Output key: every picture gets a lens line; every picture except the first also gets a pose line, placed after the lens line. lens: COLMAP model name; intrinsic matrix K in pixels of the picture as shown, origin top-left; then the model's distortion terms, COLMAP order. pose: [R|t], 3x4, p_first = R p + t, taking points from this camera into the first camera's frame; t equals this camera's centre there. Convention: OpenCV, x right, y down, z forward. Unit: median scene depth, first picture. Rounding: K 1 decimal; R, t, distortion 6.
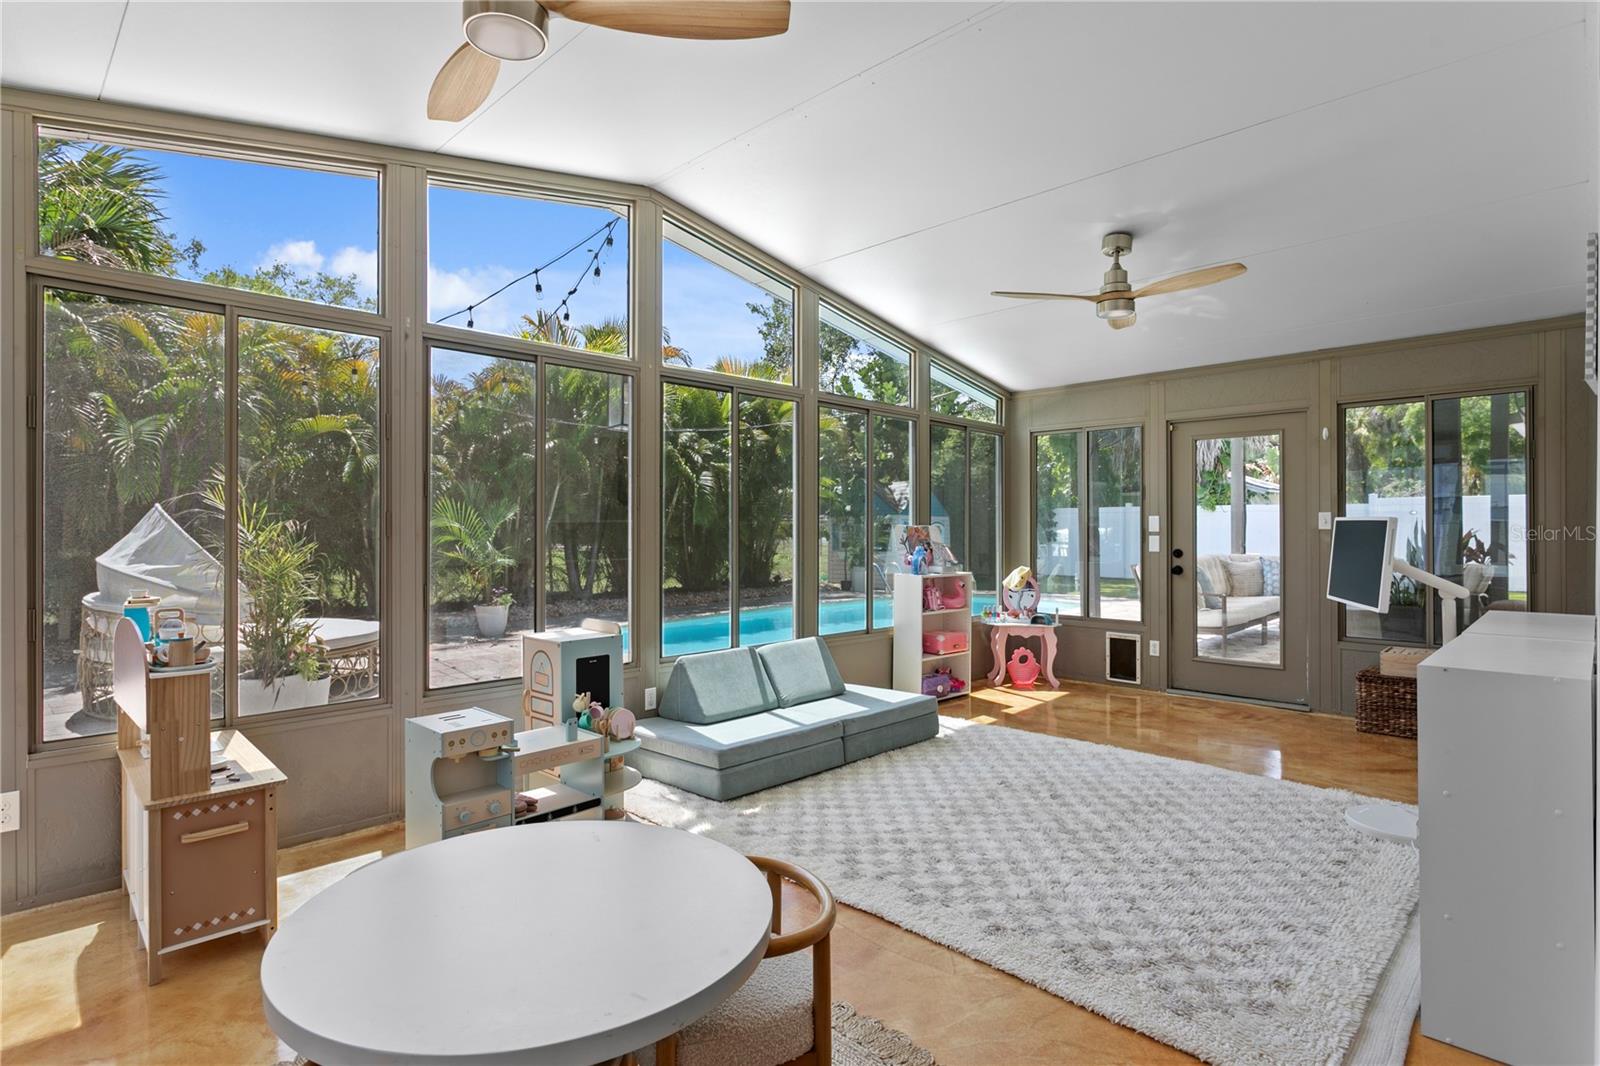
lens RADIAL K [[831.7, 0, 801.6], [0, 831.7, 534.0], [0, 0, 1]] dist [-0.002699, 0.000010]
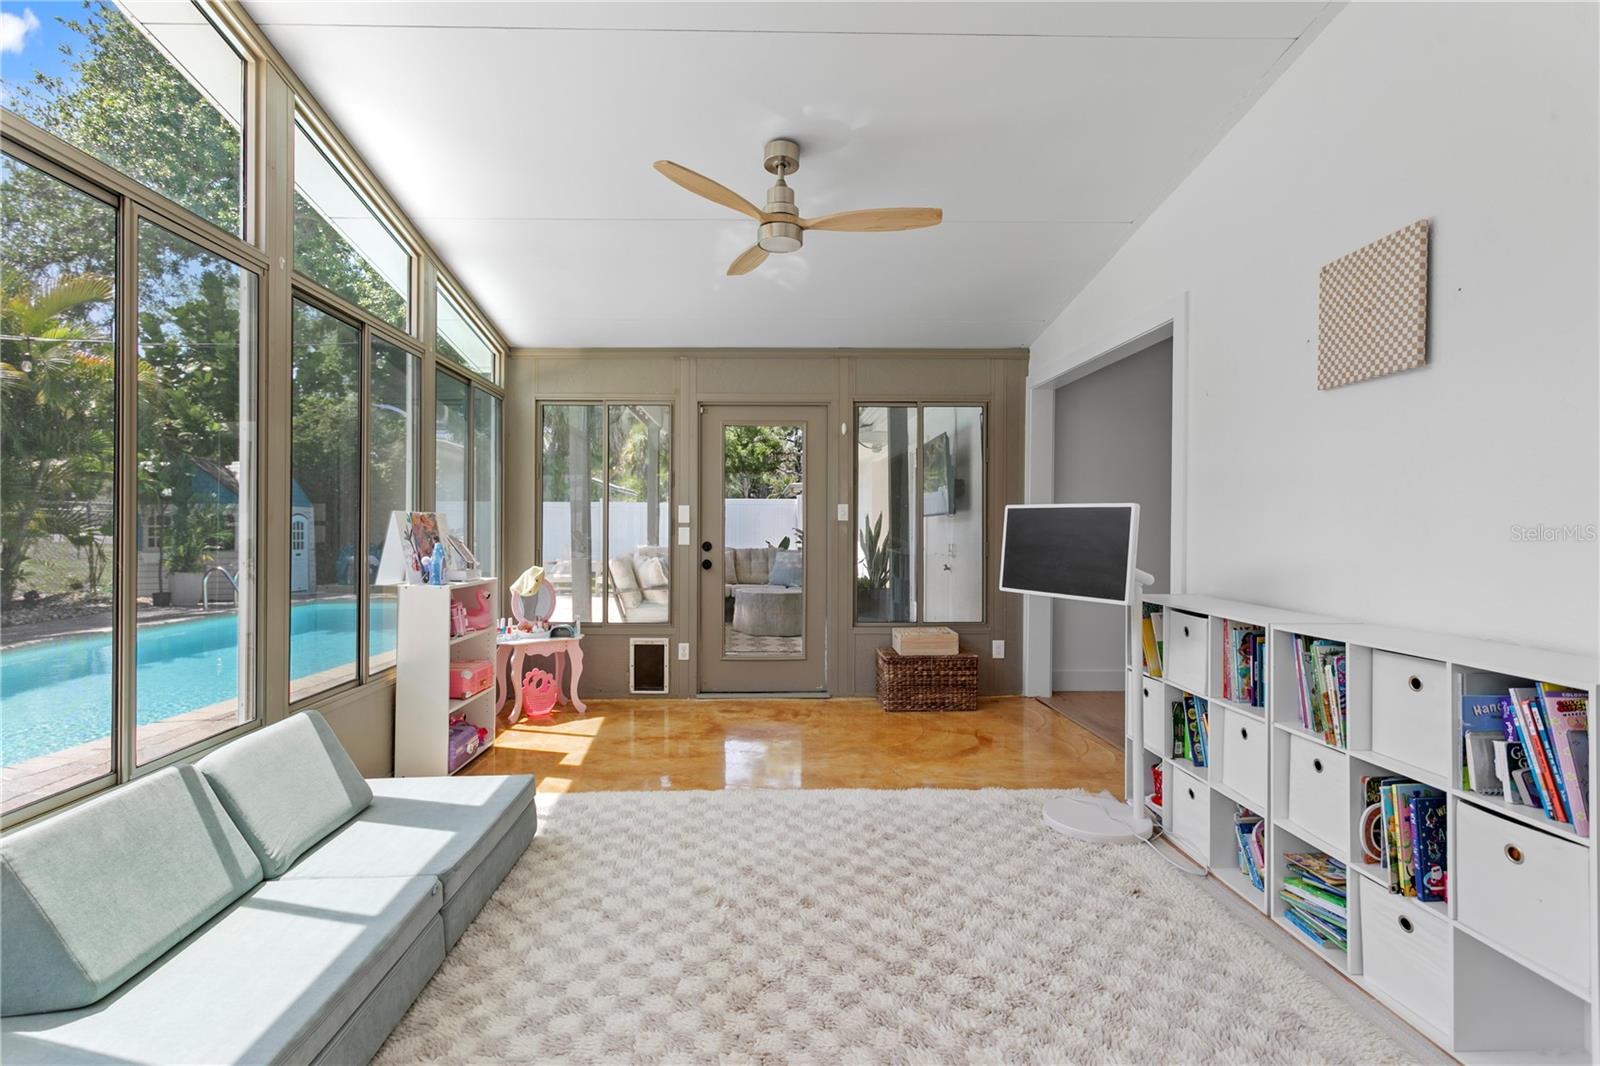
lens RADIAL K [[769.9, 0, 790.8], [0, 769.9, 526.4], [0, 0, 1]] dist [0.001889, 0.001099]
pose [[0.702764, 0.001509, 0.711421, -0.133209], [0.001719, 0.999991, -0.003819, 0.006481], [-0.711421, 0.003907, 0.702755, 0.476160]]
